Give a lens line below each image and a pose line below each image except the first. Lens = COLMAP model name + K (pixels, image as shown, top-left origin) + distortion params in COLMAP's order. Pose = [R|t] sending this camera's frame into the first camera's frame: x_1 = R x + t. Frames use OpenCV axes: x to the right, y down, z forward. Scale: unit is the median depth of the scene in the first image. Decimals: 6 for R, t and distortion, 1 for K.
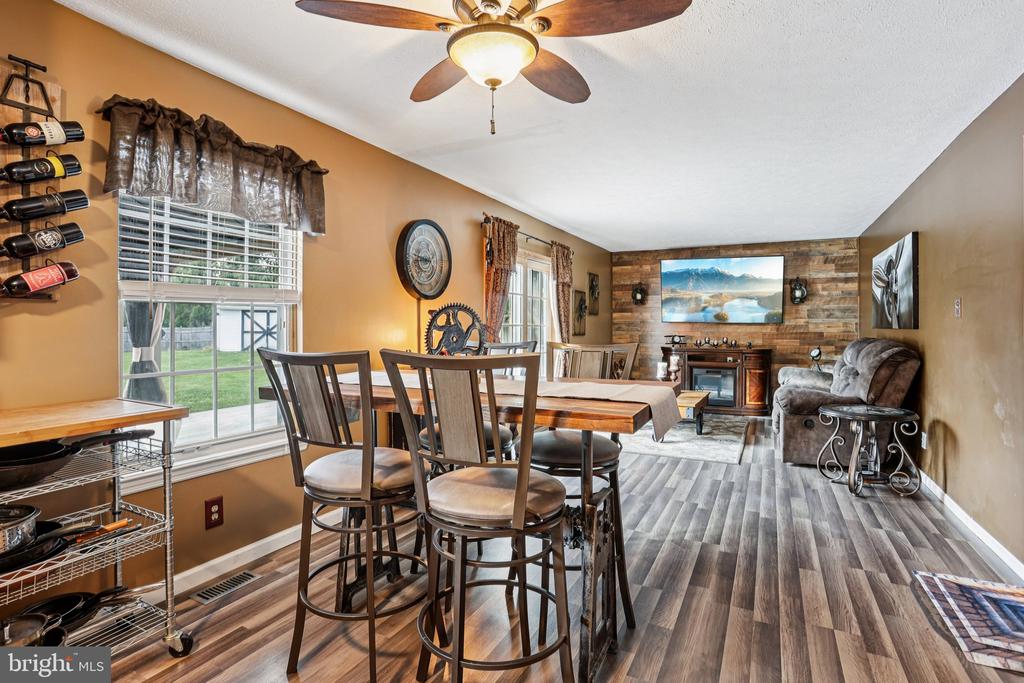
lens RADIAL K [[505.5, 0, 507.2], [0, 505.5, 327.7], [0, 0, 1]] dist [-0.084968, 0.032821]
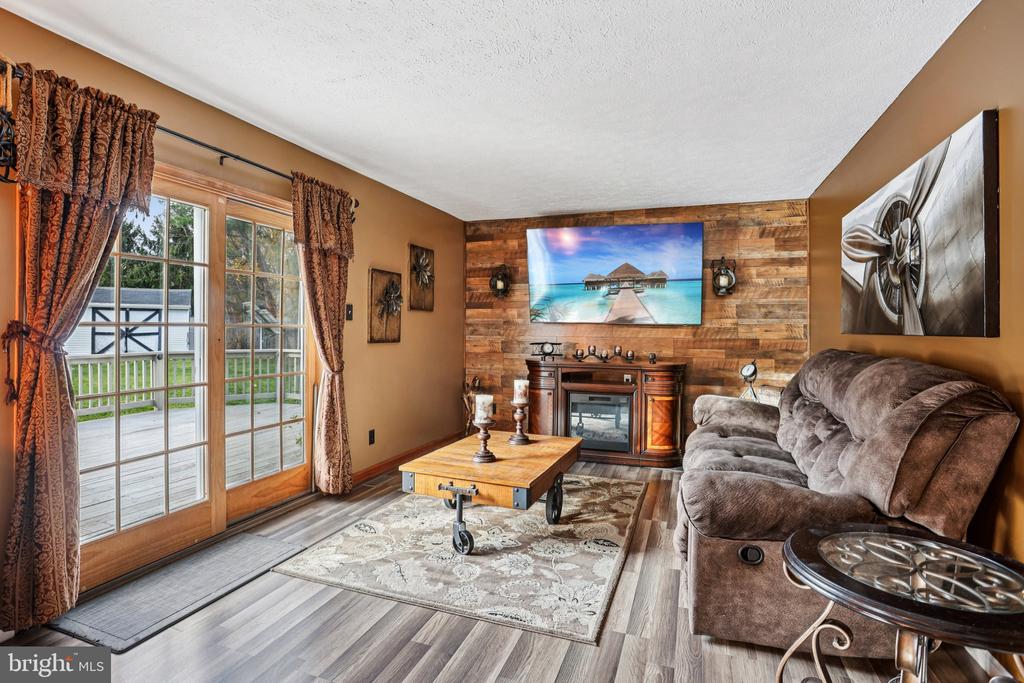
lens RADIAL K [[505.5, 0, 507.2], [0, 505.5, 327.7], [0, 0, 1]] dist [-0.084968, 0.032821]
pose [[0.991323, 0.006163, 0.131306, 0.213145], [-0.005473, 0.999969, -0.005613, -0.000323], [-0.131337, 0.004846, 0.991326, 0.372204]]
